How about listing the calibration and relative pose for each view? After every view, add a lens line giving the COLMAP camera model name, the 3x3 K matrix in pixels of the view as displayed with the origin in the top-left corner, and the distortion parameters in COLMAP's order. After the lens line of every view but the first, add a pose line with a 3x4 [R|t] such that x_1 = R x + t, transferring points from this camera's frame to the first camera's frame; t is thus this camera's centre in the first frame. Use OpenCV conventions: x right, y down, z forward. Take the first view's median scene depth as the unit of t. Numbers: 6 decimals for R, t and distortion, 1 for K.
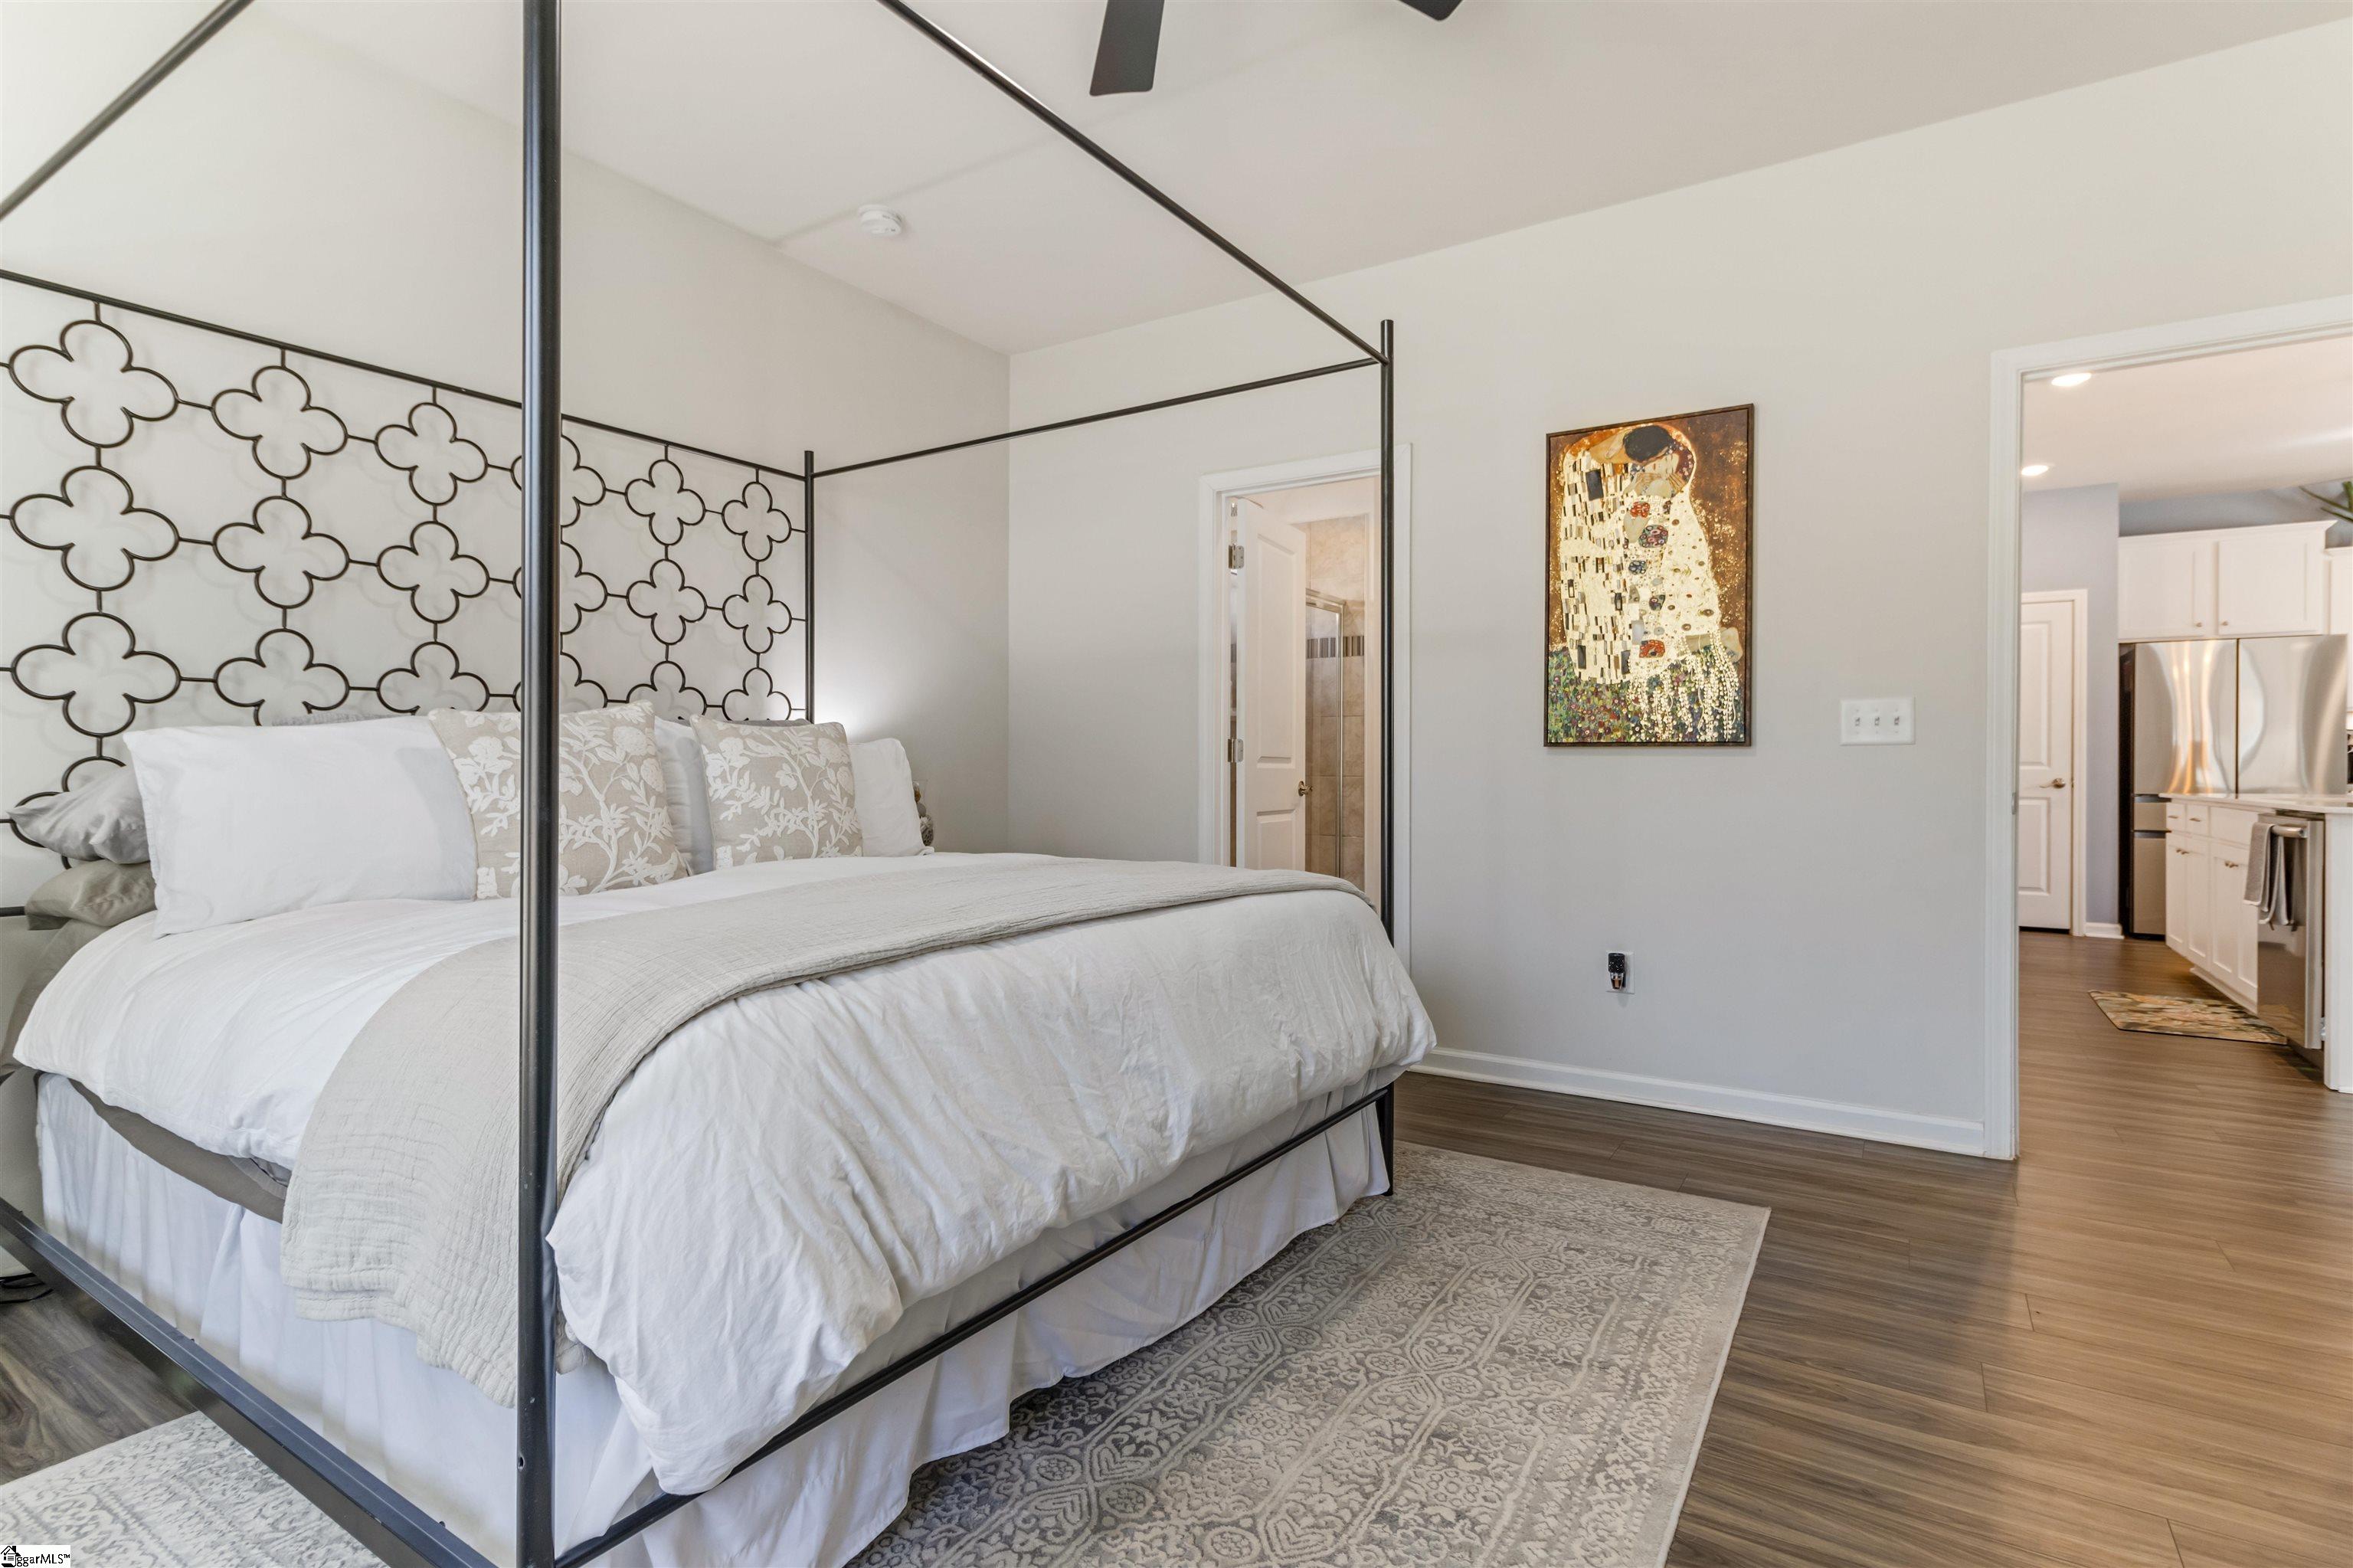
lens RADIAL K [[1162.4, 0, 1168.5], [0, 1162.4, 768.2], [0, 0, 1]] dist [-0.002052, 0.001707]
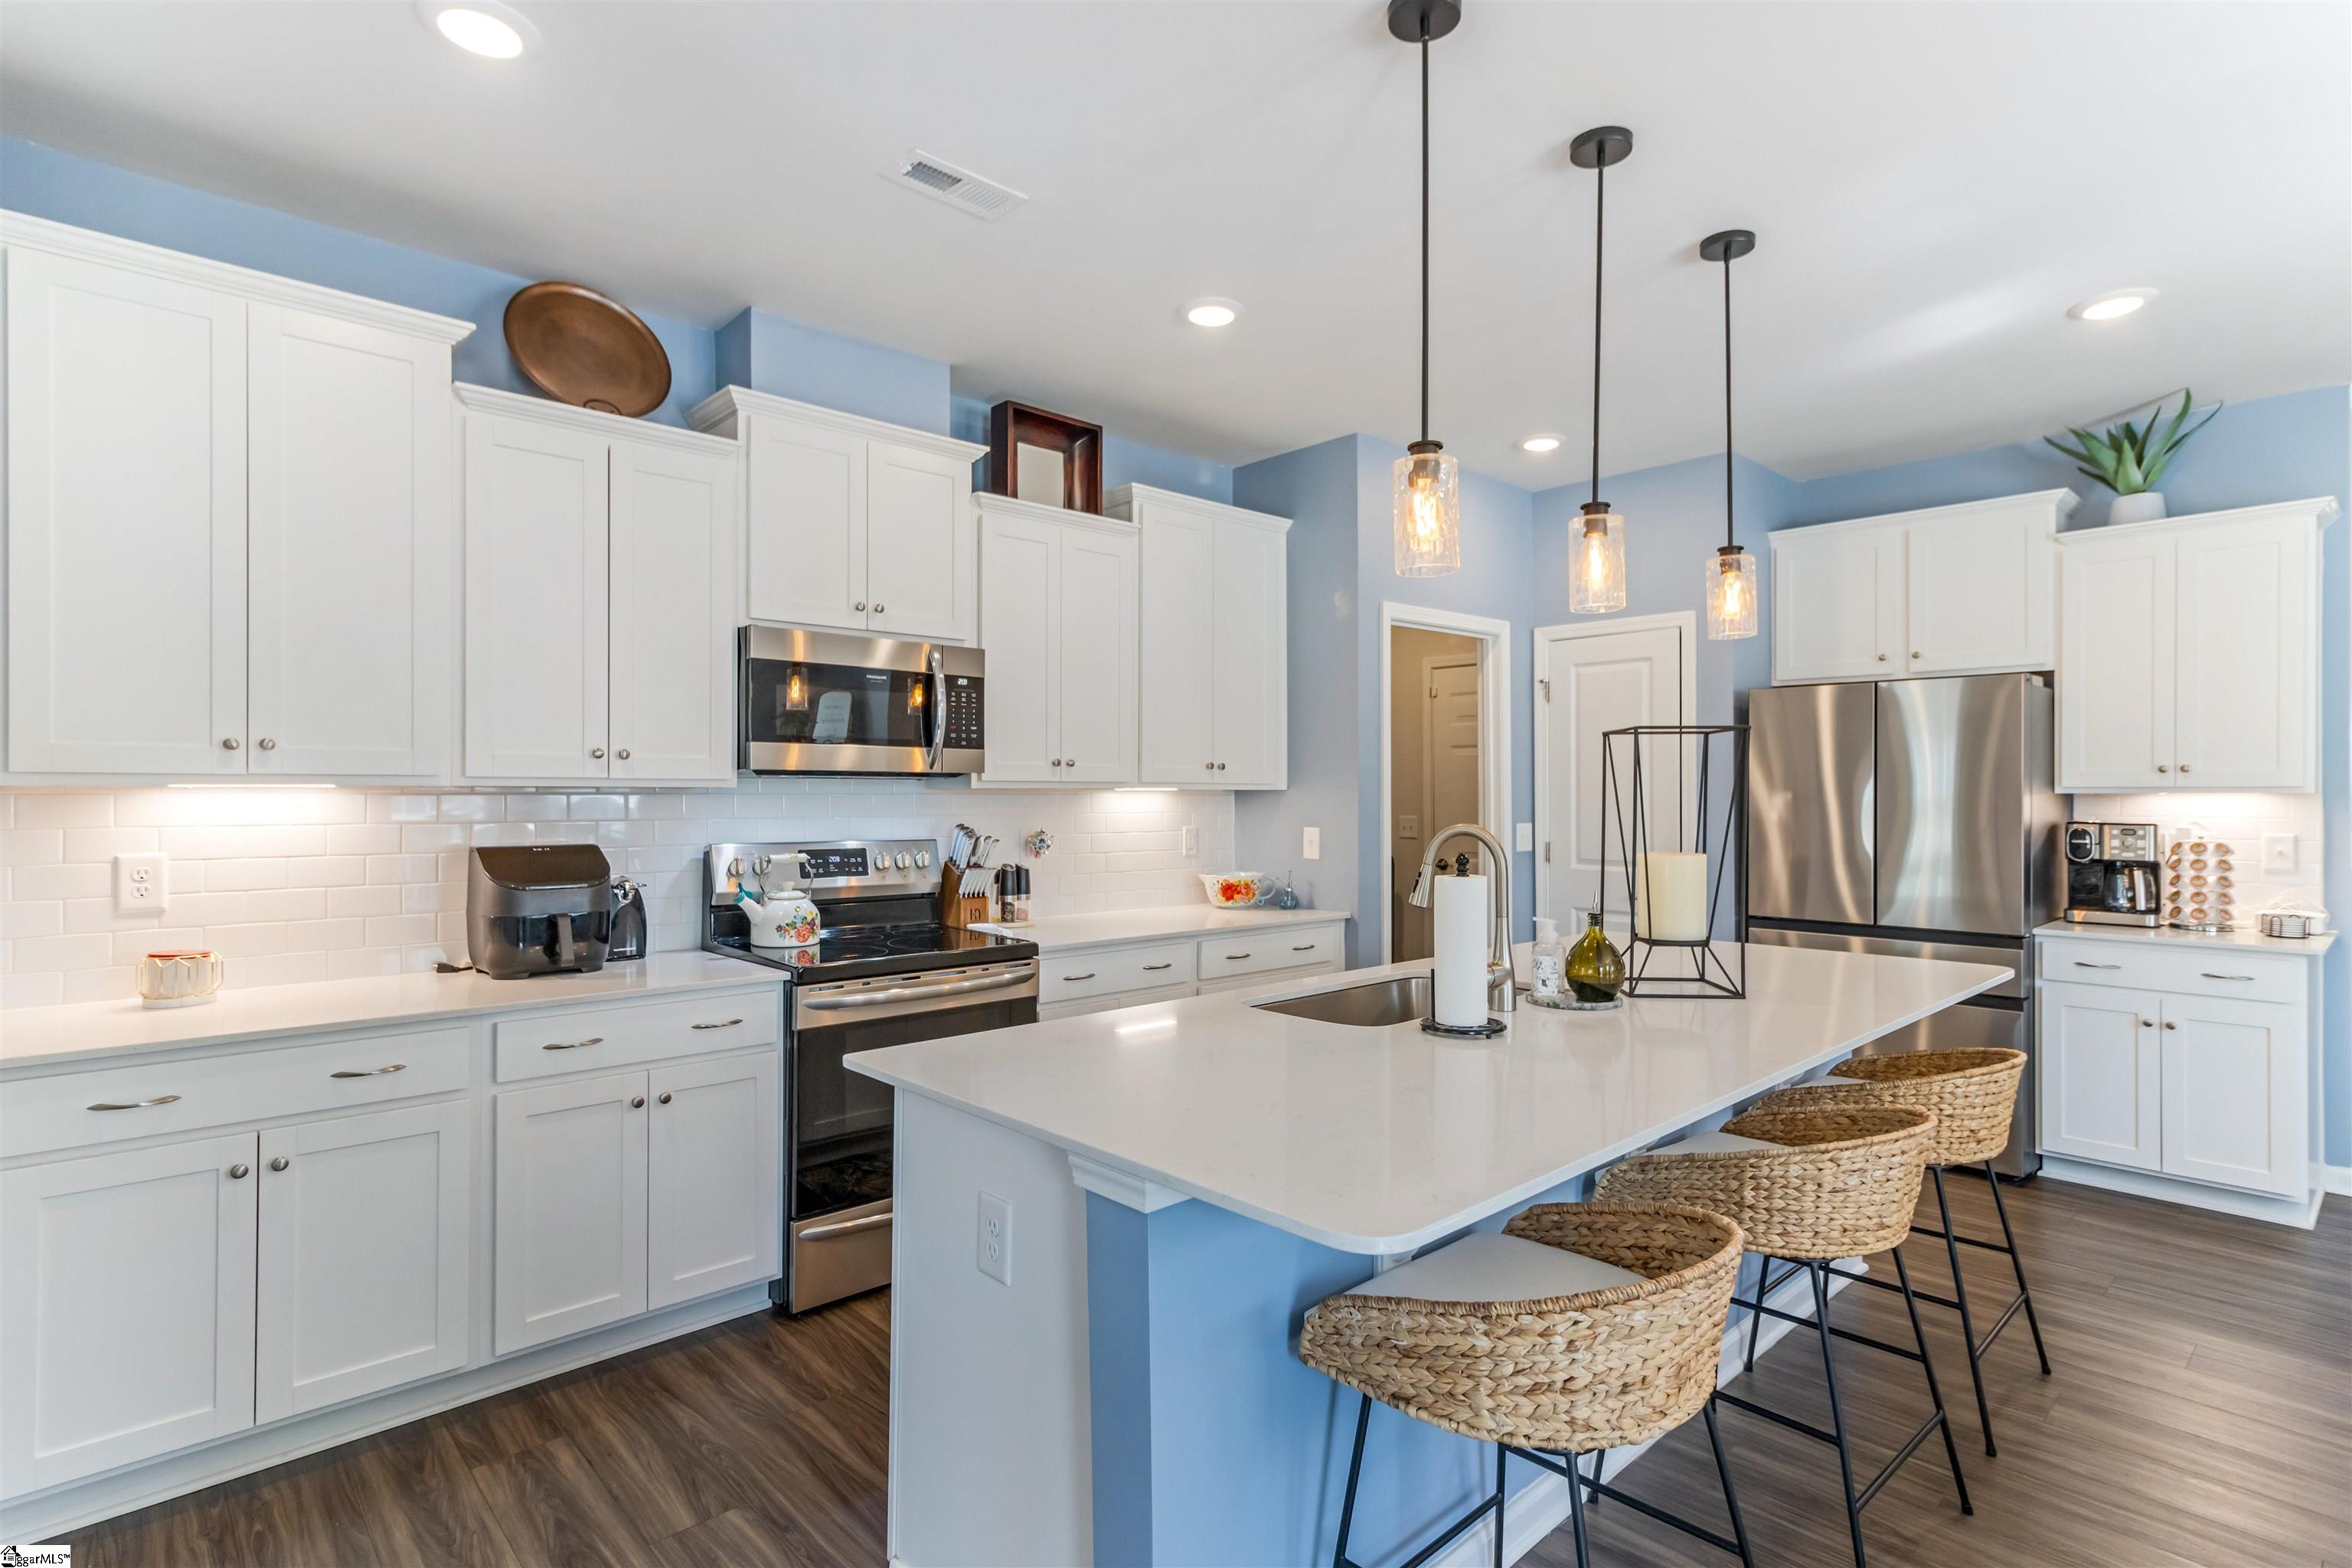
lens RADIAL K [[1161.9, 0, 1190.2], [0, 1161.9, 792.6], [0, 0, 1]] dist [-0.002052, 0.001707]
pose [[0.967908, -0.000900, -0.251303, 0.678432], [-0.001686, 0.999948, -0.010073, -0.039931], [0.251299, 0.010173, 0.967856, 0.265256]]
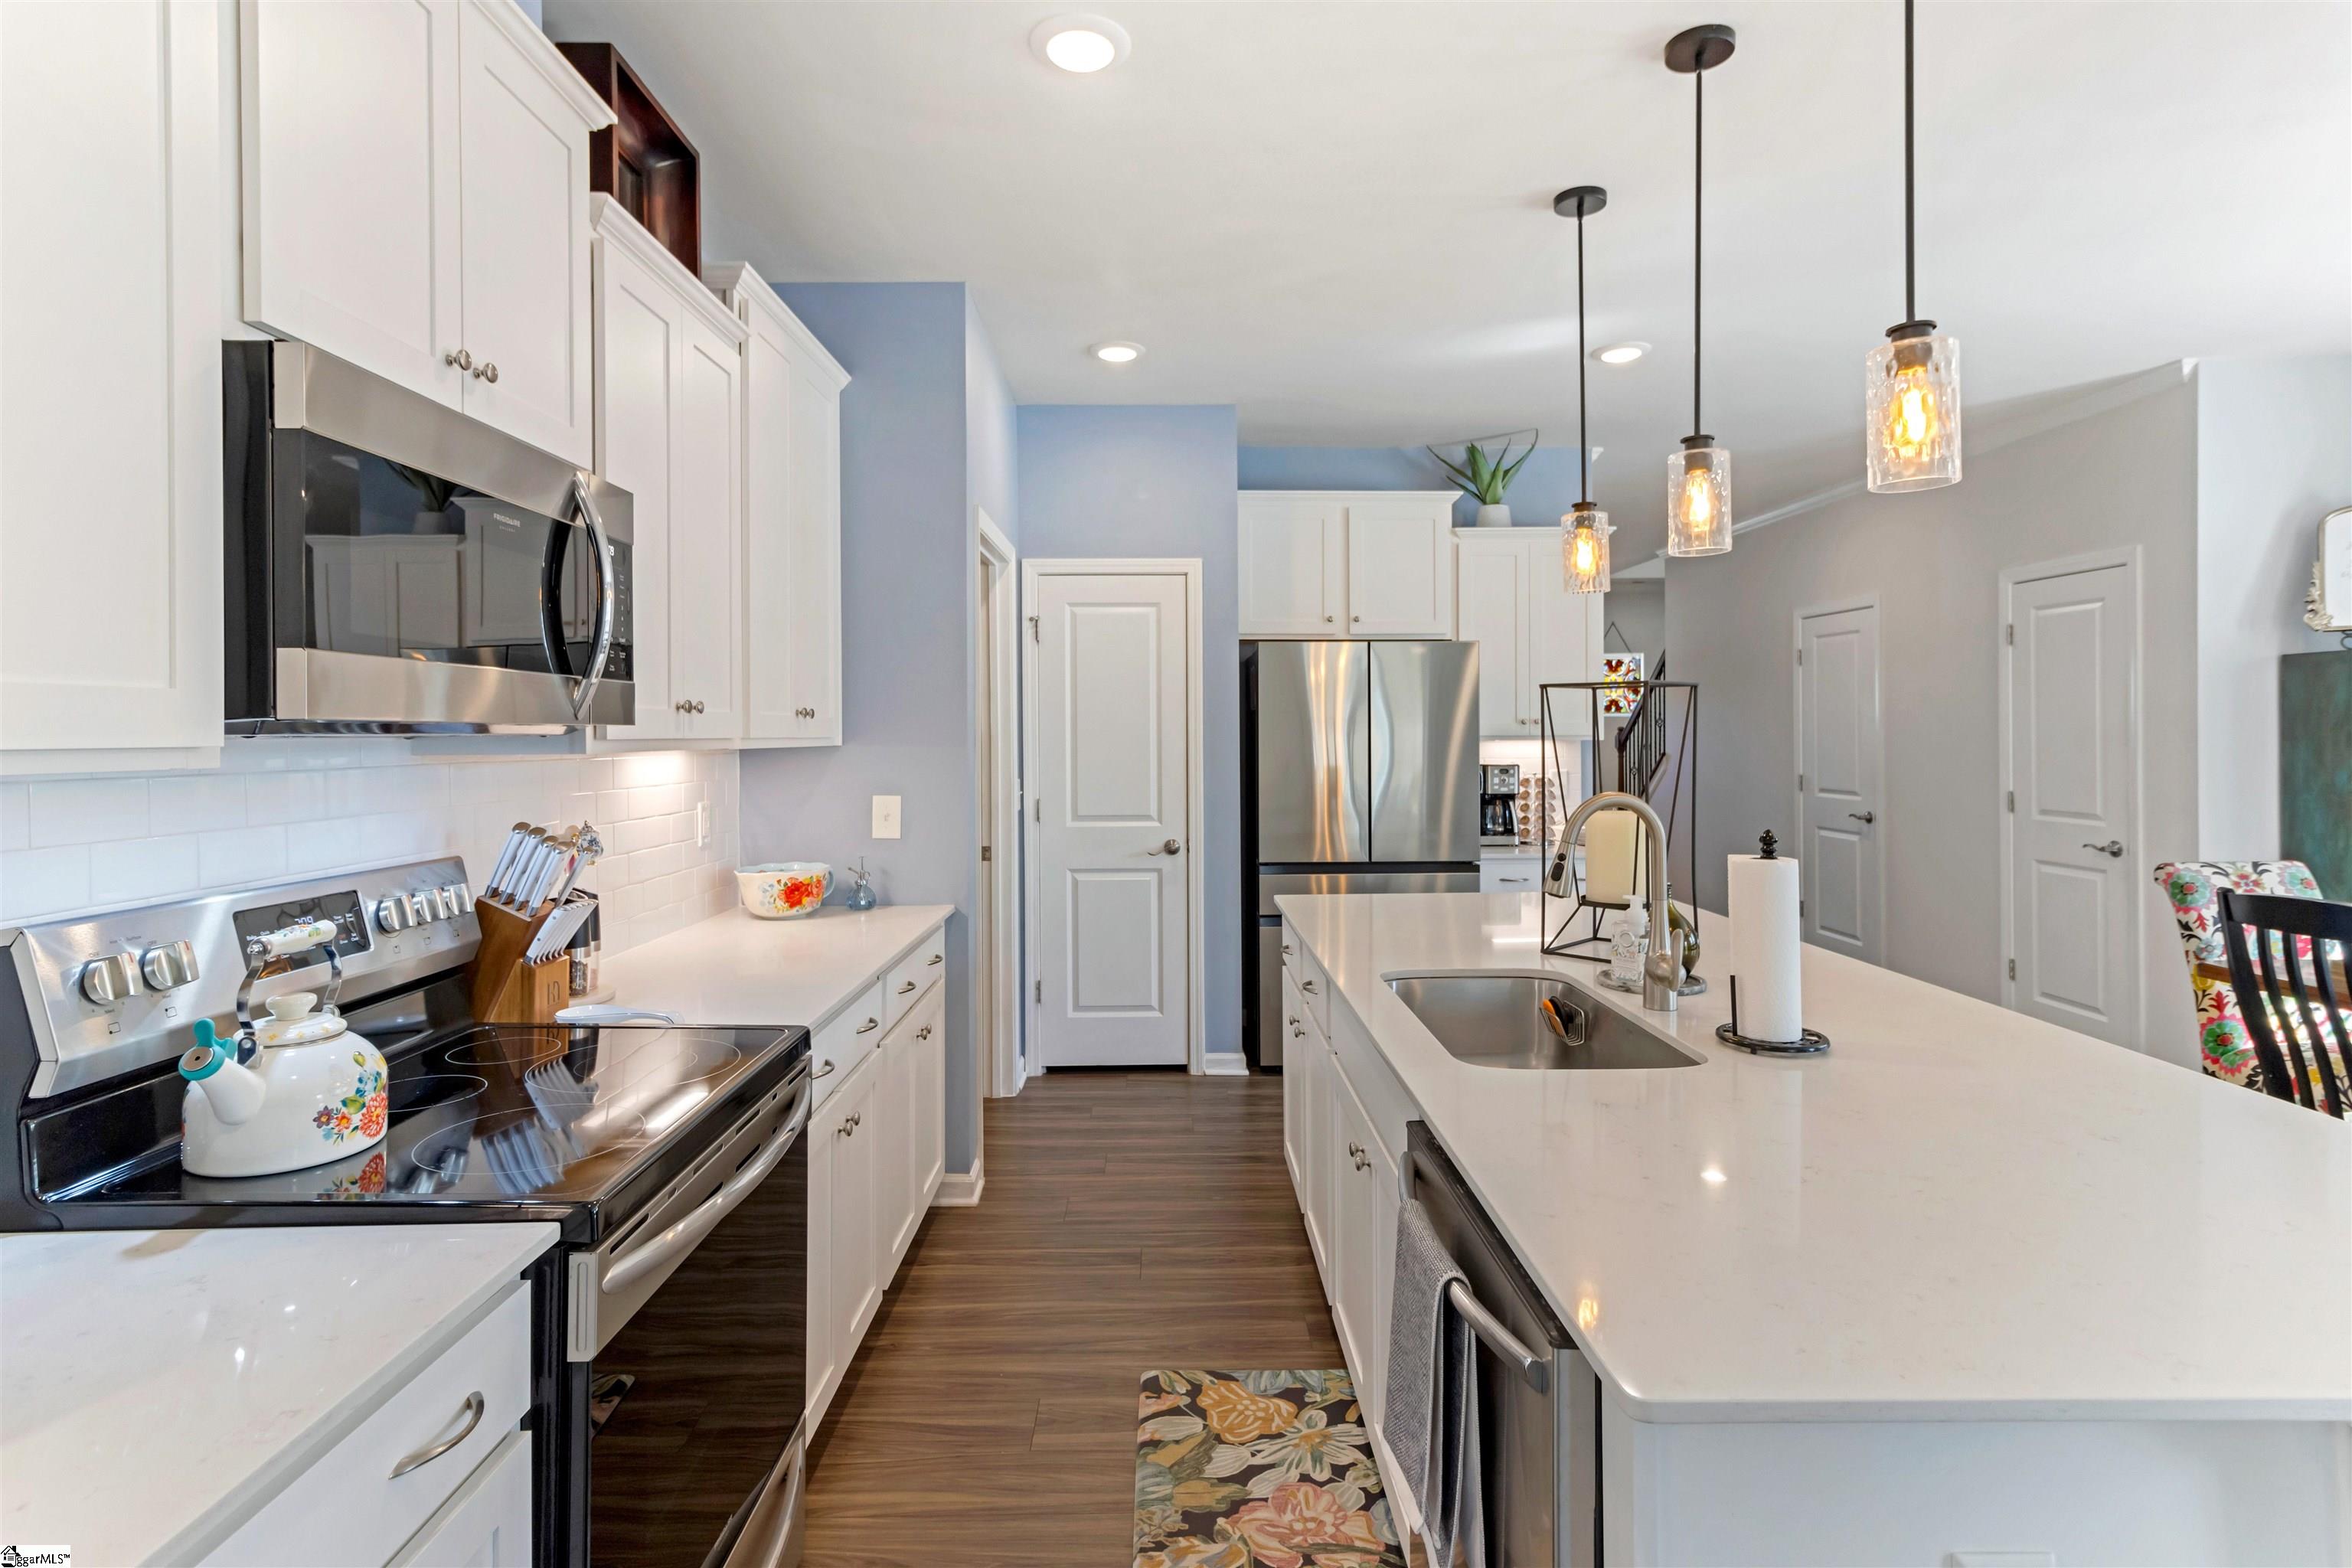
lens RADIAL K [[1161.9, 0, 1184.6], [0, 1161.9, 730.5], [0, 0, 1]] dist [-0.002052, 0.001707]
pose [[0.835199, -0.004929, 0.549925, 0.412310], [0.011562, 0.999896, -0.008598, -0.048809], [-0.549826, 0.013540, 0.835170, 0.444392]]
